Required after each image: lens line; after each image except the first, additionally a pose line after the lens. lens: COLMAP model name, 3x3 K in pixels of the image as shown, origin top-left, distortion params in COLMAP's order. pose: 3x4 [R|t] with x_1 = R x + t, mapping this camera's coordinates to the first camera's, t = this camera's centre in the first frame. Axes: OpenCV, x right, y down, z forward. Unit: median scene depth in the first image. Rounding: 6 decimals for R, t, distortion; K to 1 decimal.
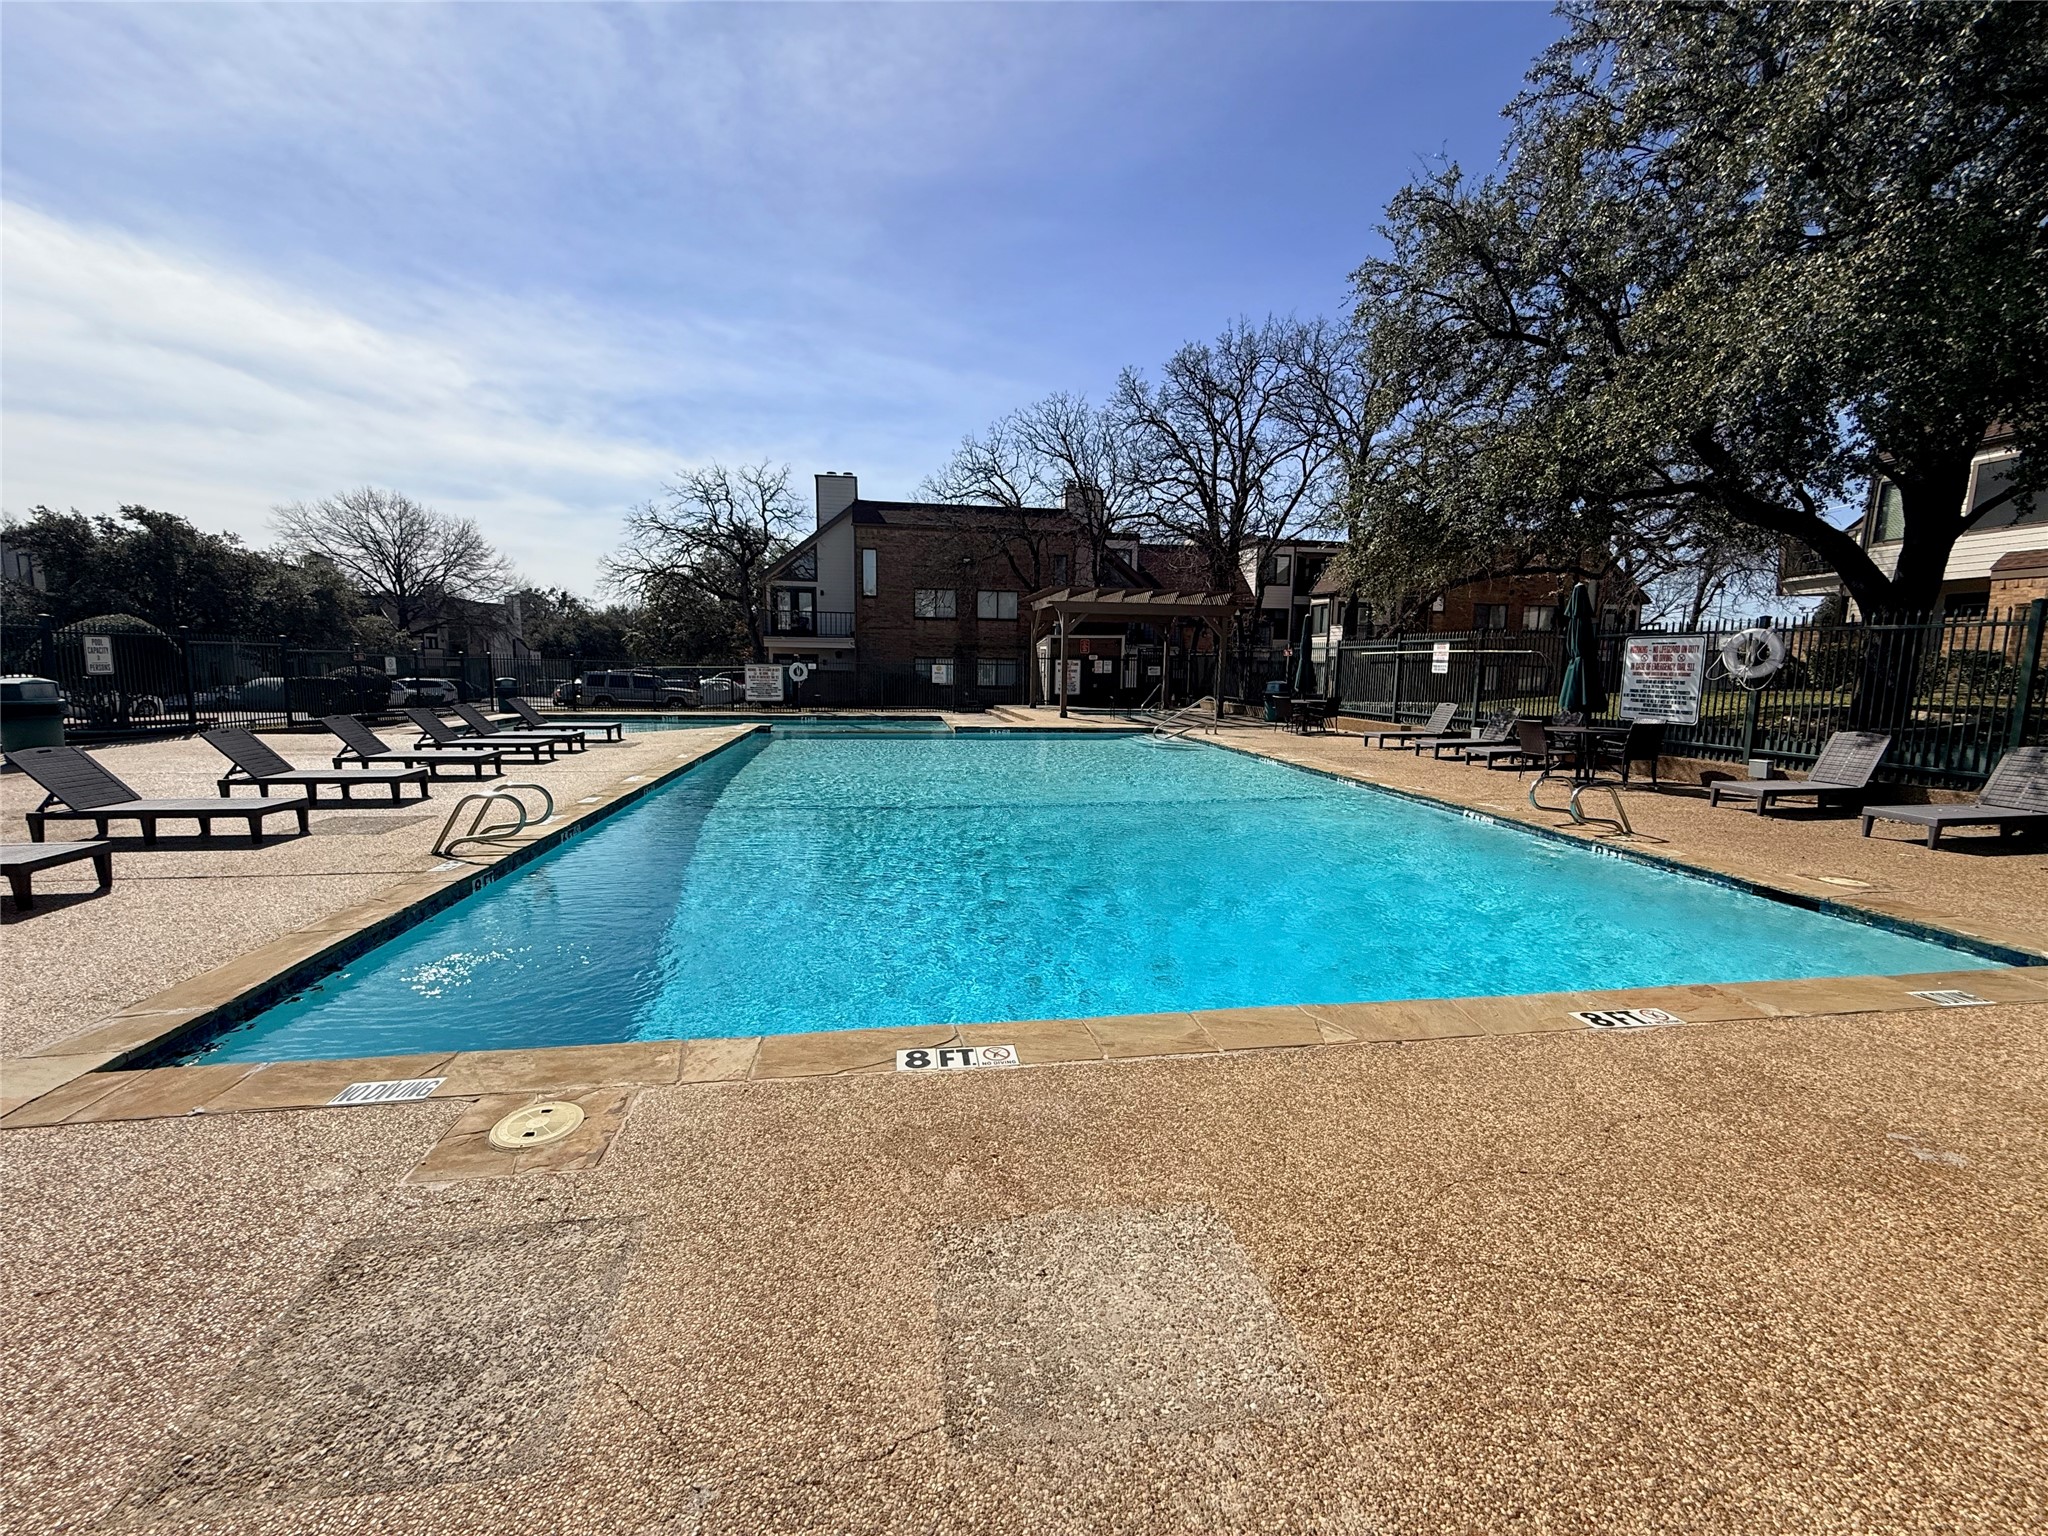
lens RADIAL K [[836.1, 0, 1024.0], [0, 836.1, 768.0], [0, 0, 1]] dist [0.009229, -0.000076]
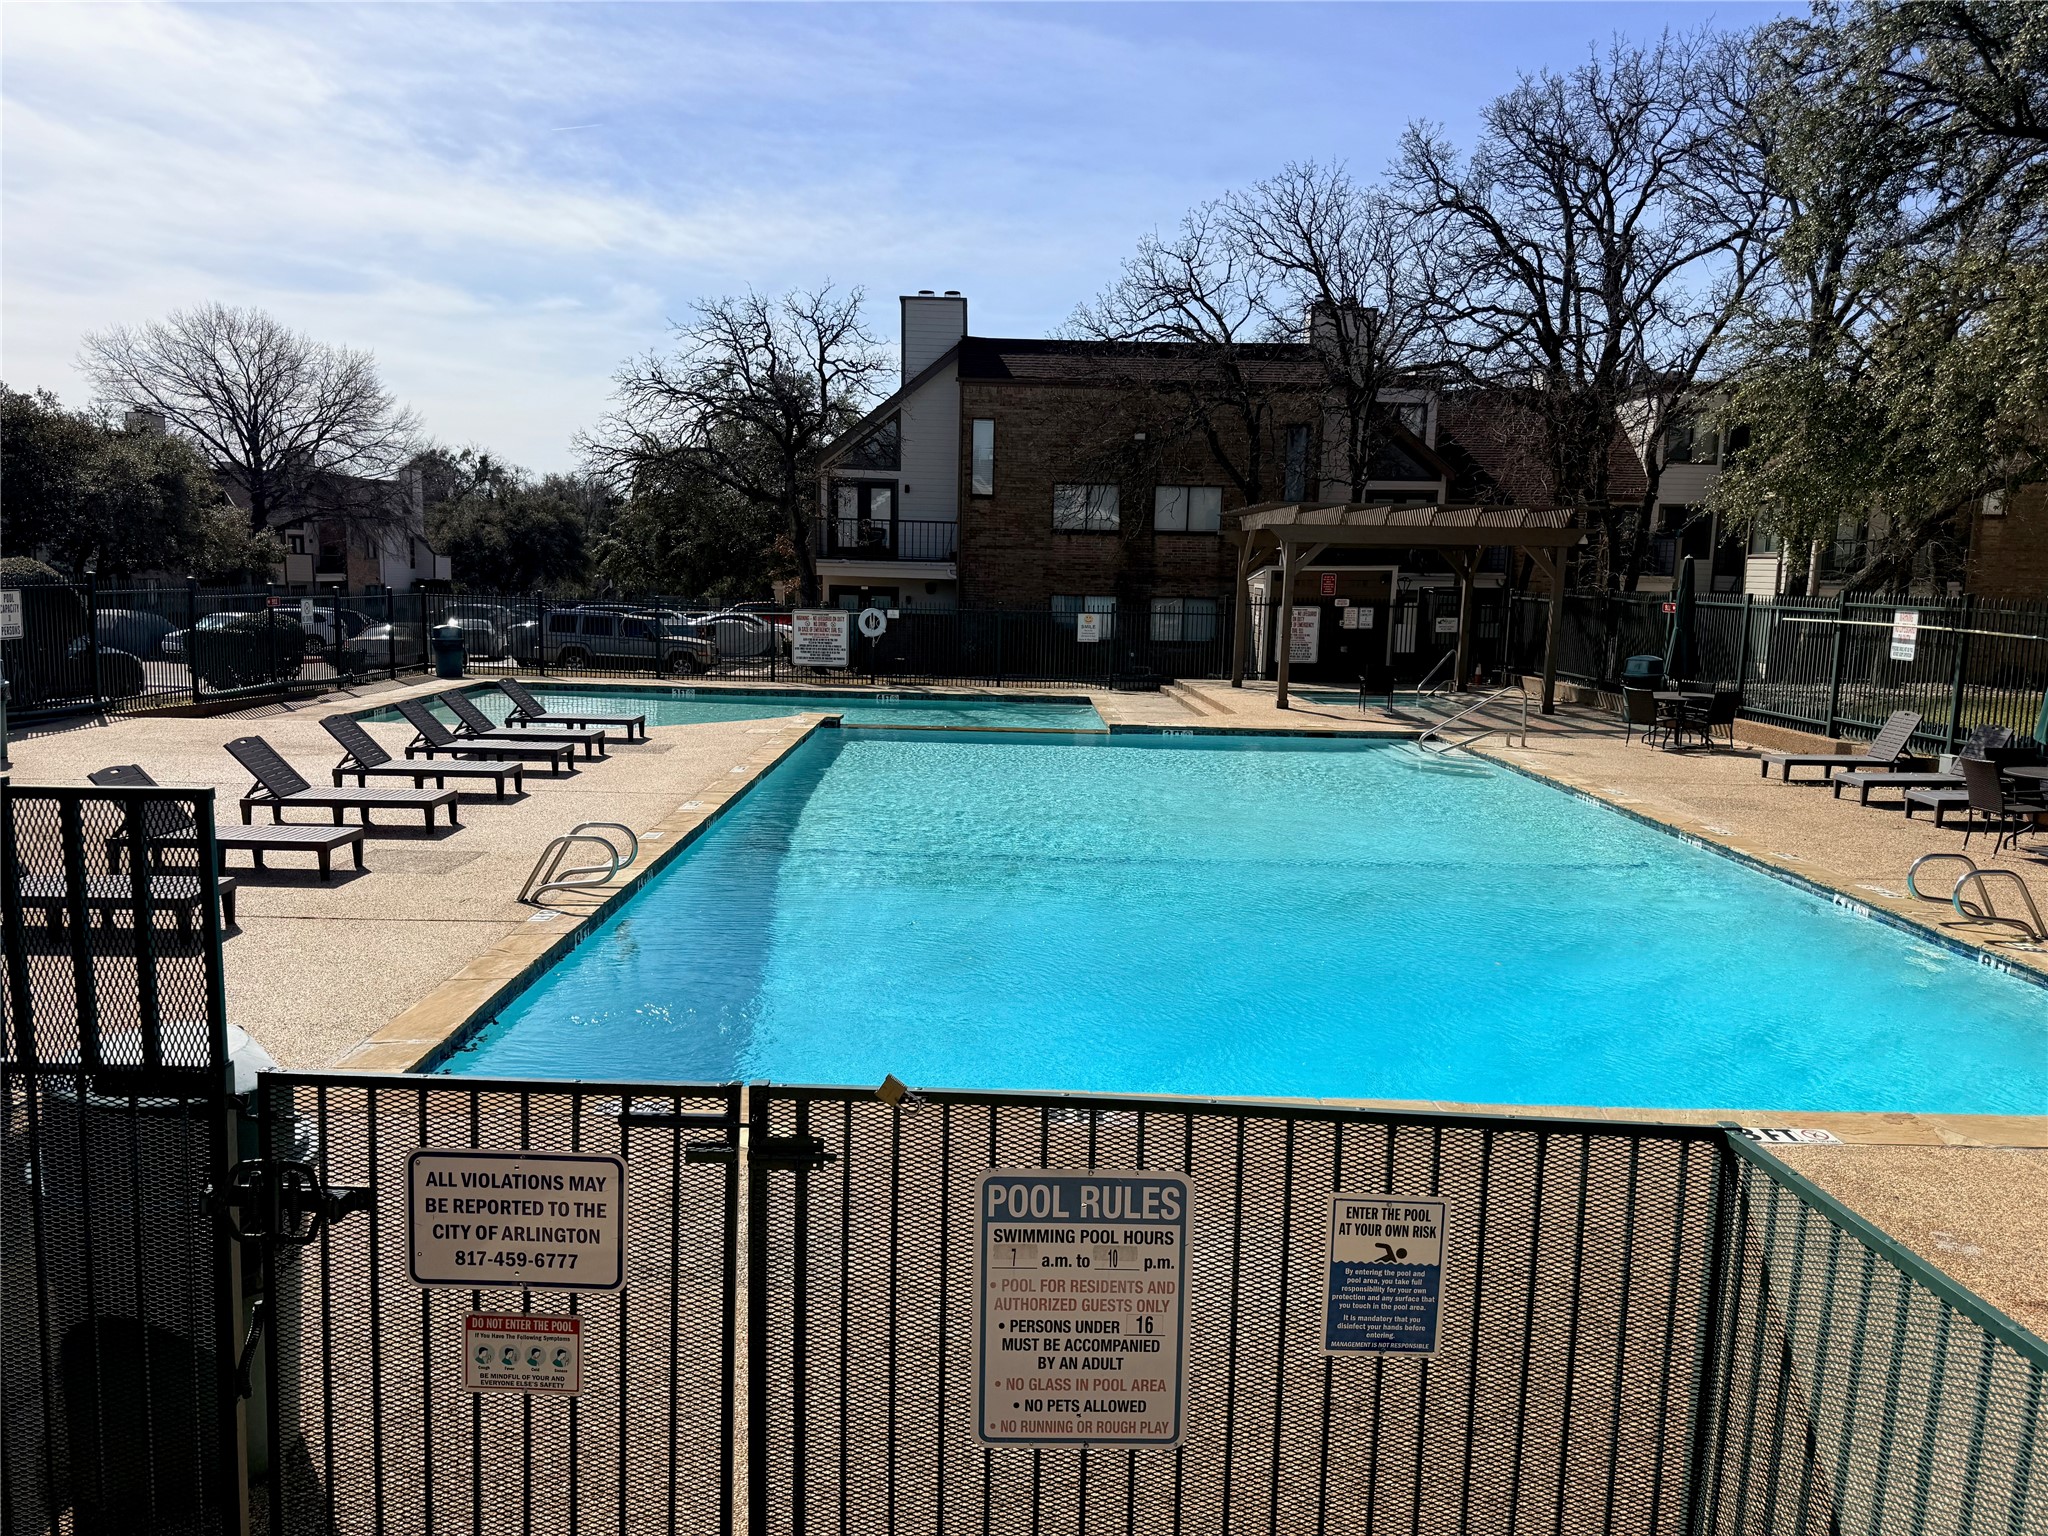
lens RADIAL K [[1599.0, 0, 1024.0], [0, 1599.0, 768.0], [0, 0, 1]] dist [0.044741, -0.006790]
pose [[0.990010, 0.031967, -0.137328, 0.017440], [-0.029704, 0.999388, 0.018500, -0.026140], [0.137836, -0.014236, 0.990353, -0.186203]]
